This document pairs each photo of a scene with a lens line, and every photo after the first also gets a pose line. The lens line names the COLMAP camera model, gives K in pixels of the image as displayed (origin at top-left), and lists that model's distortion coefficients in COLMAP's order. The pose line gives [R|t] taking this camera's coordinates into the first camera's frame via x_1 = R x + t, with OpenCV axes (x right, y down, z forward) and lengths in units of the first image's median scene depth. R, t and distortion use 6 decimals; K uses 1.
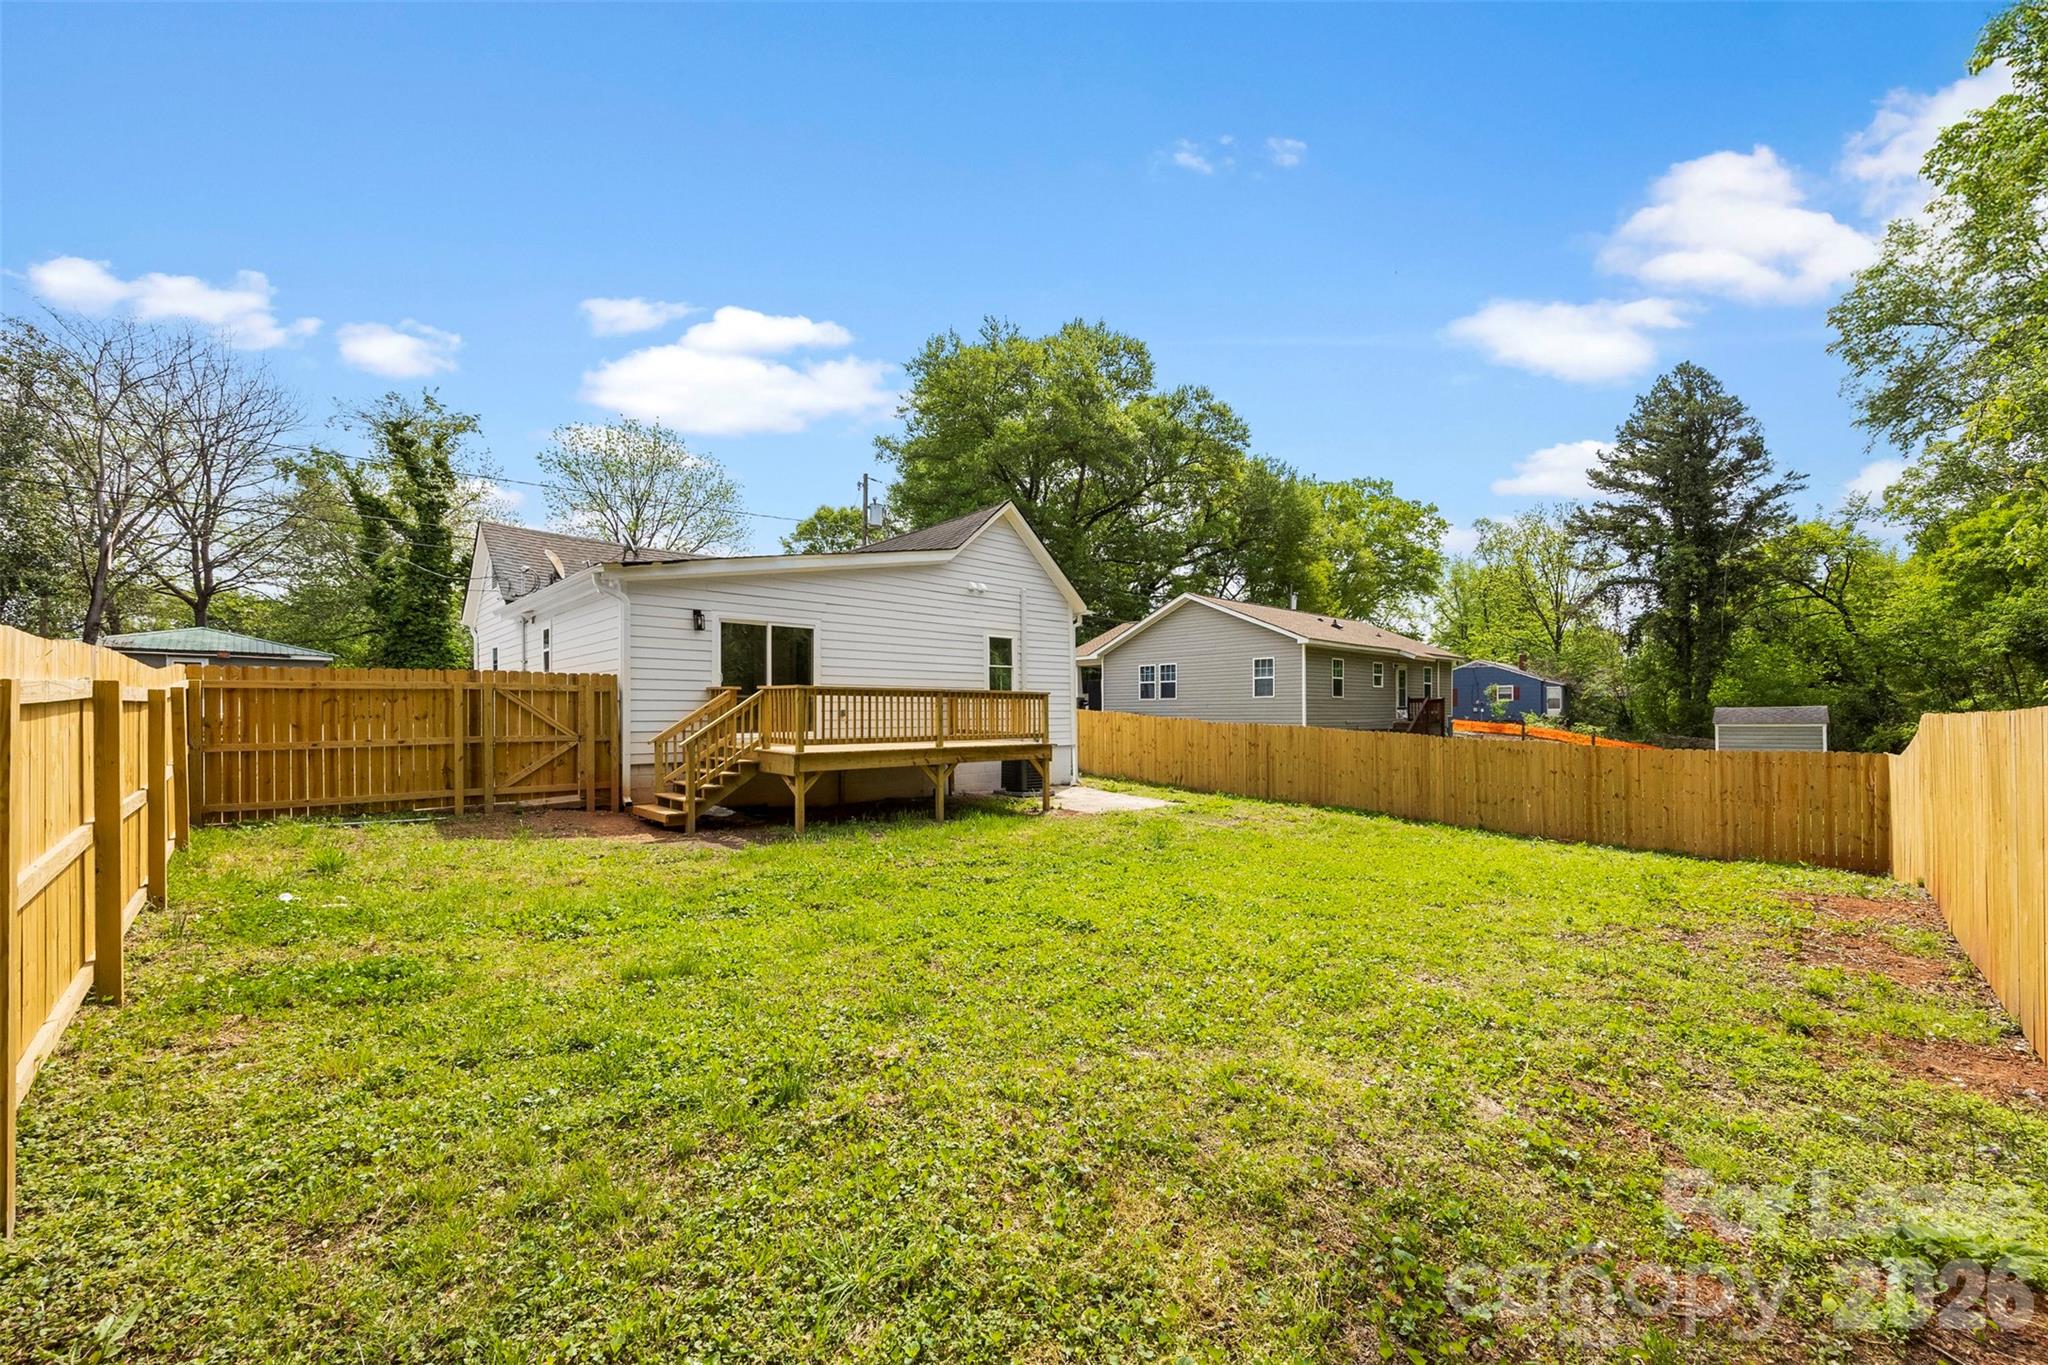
lens RADIAL K [[815.7, 0, 1025.5], [0, 815.7, 698.6], [0, 0, 1]] dist [0.001387, 0.000058]
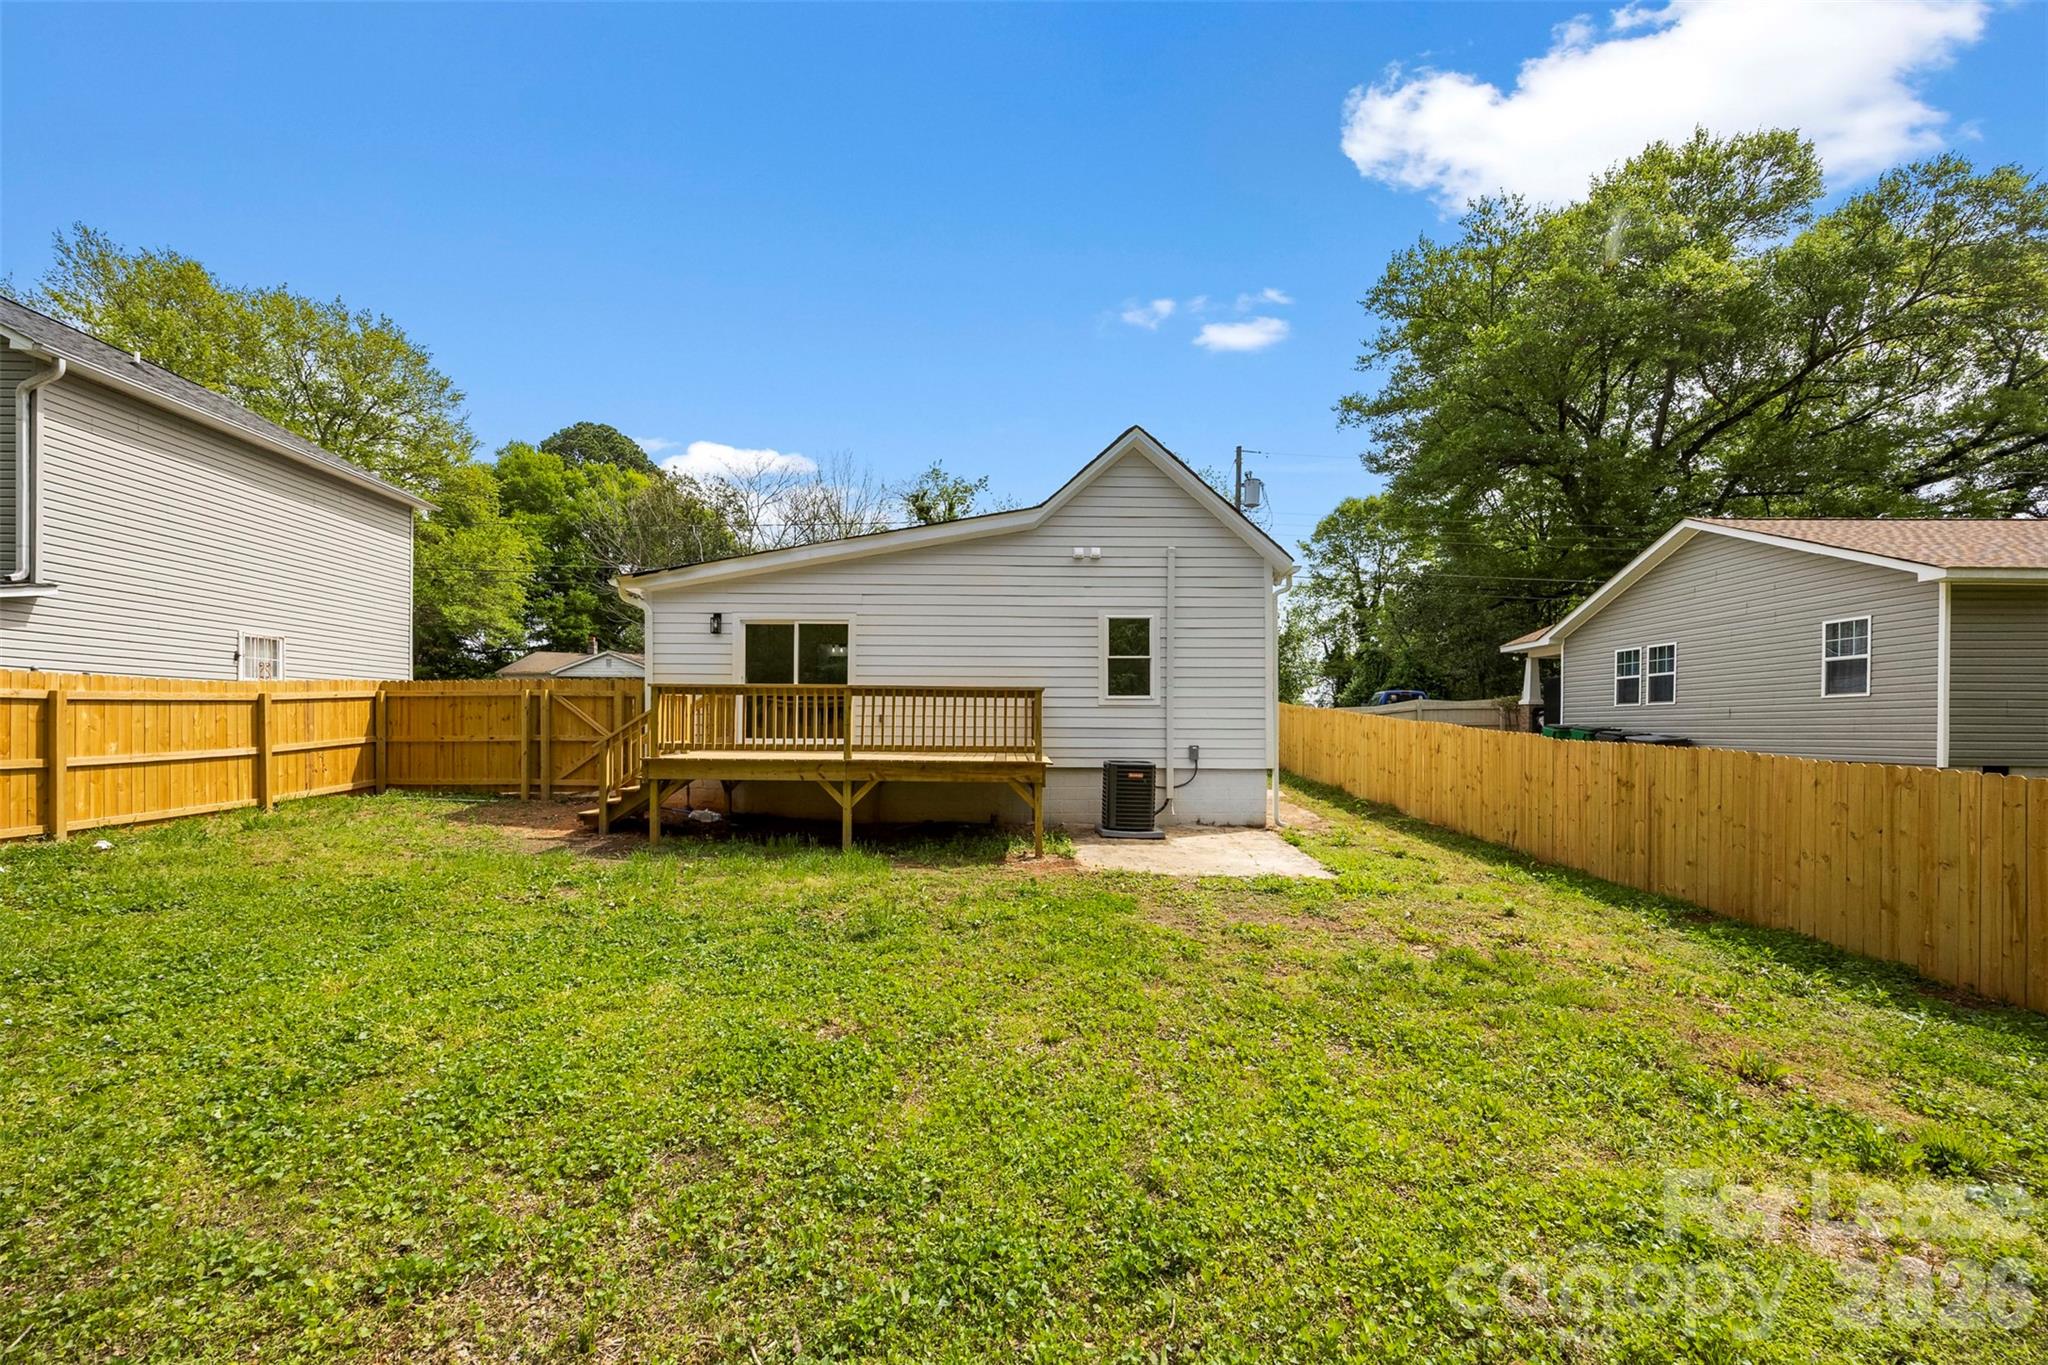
lens RADIAL K [[801.7, 0, 1019.4], [0, 801.7, 724.4], [0, 0, 1]] dist [0.000639, 0.000036]
pose [[0.717861, 0.003786, -0.696176, 0.463959], [0.003646, 0.999951, 0.009197, 0.016471], [0.696177, -0.009141, 0.717812, 0.472939]]
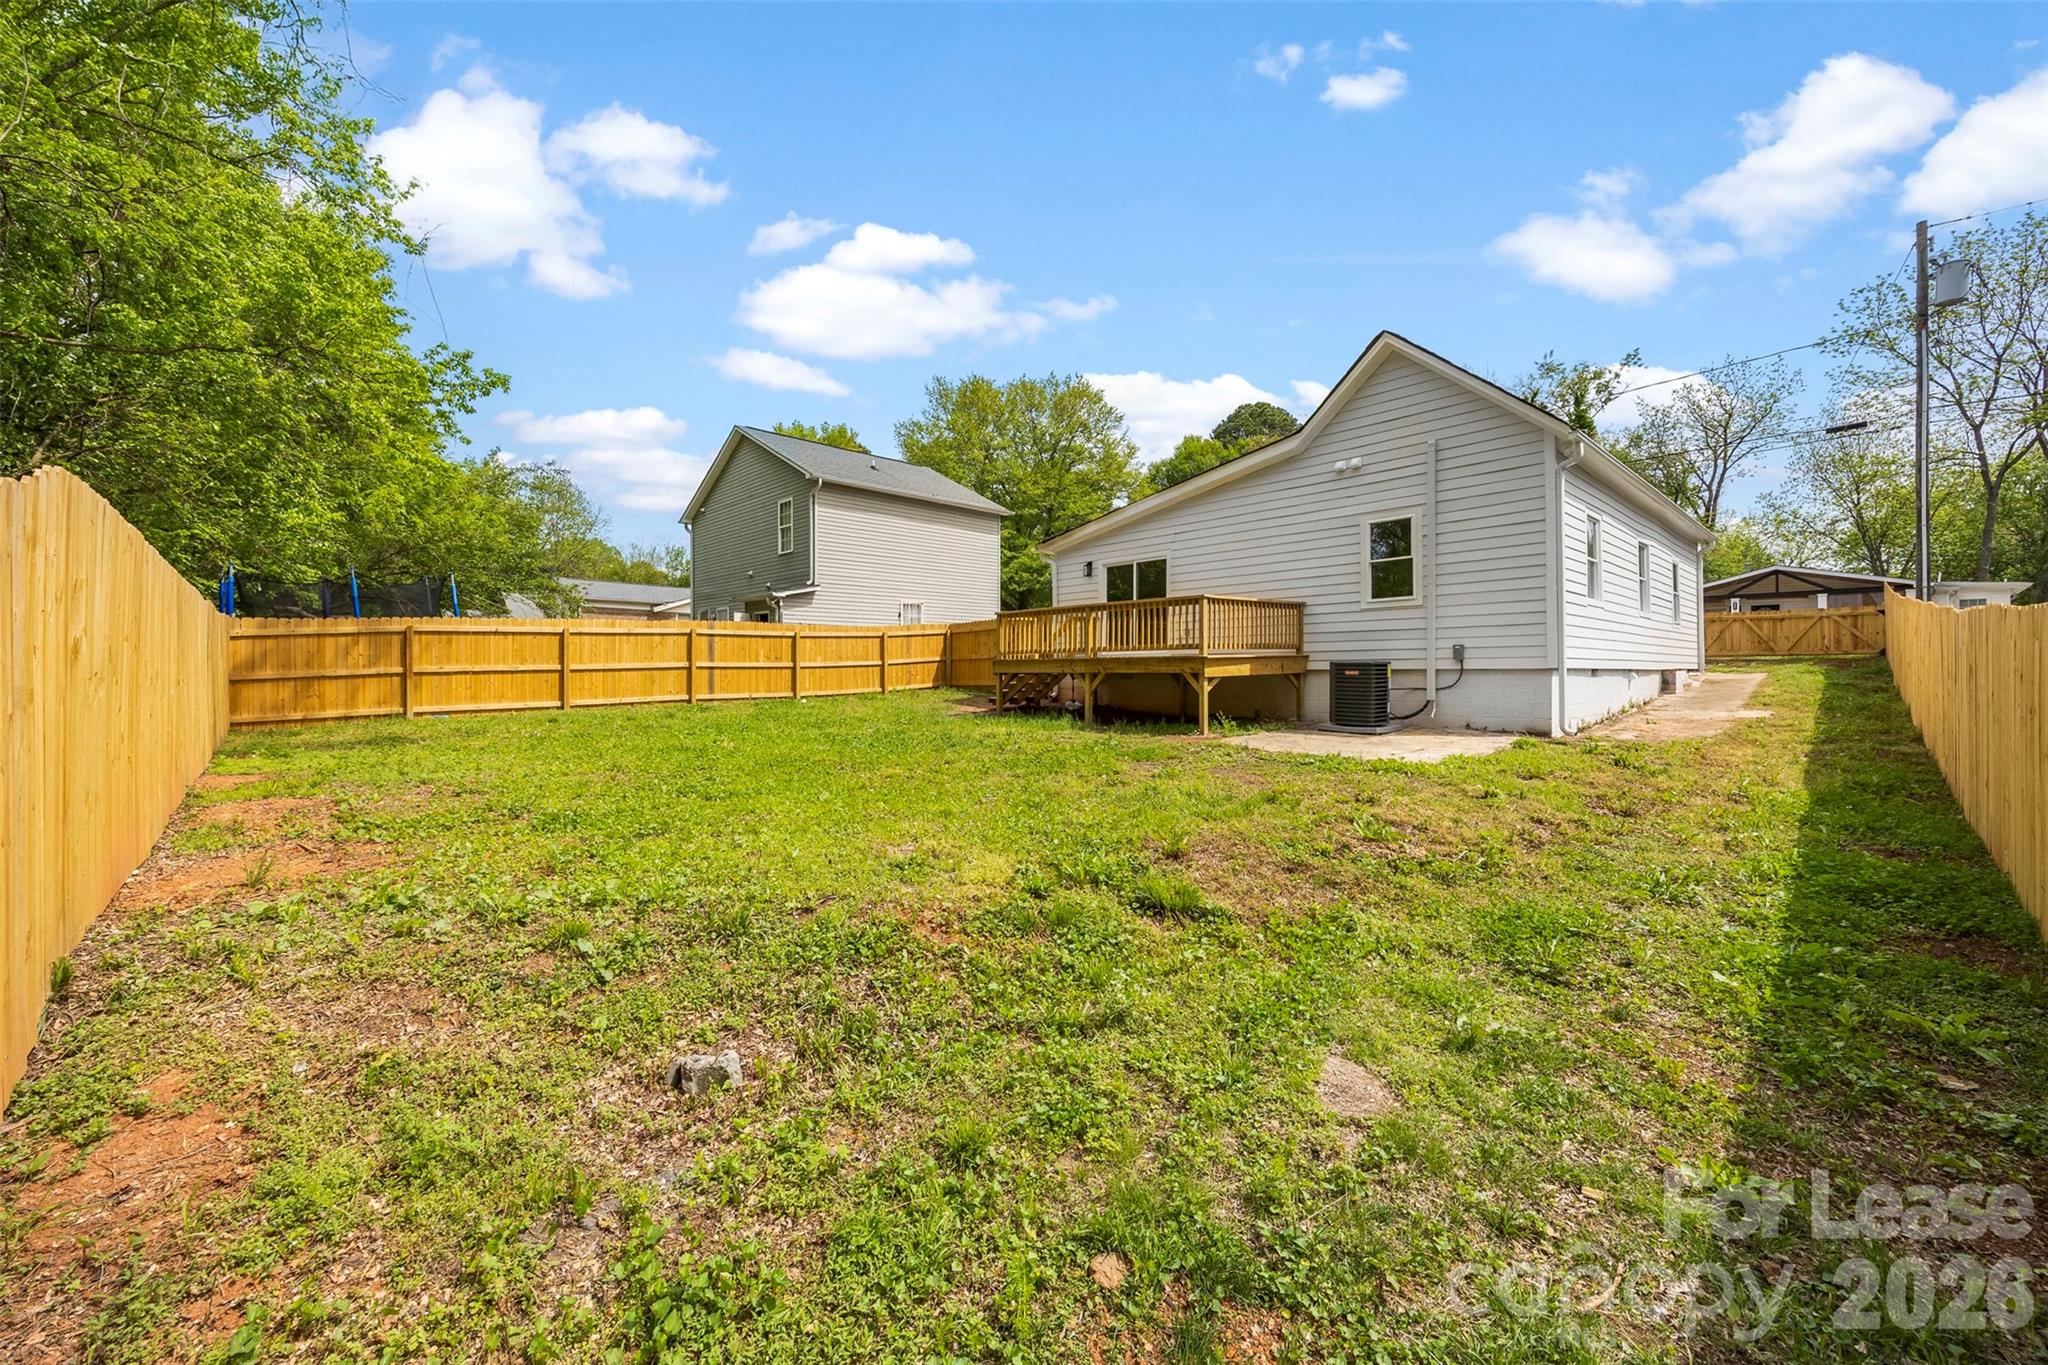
lens RADIAL K [[778.1, 0, 1034.3], [0, 778.1, 673.9], [0, 0, 1]] dist [-0.003570, 0.000110]
pose [[-0.016862, 0.006166, -0.999839, 0.787155], [0.023560, 0.999706, 0.005767, 0.061083], [0.999580, -0.023459, -0.017002, 0.789273]]
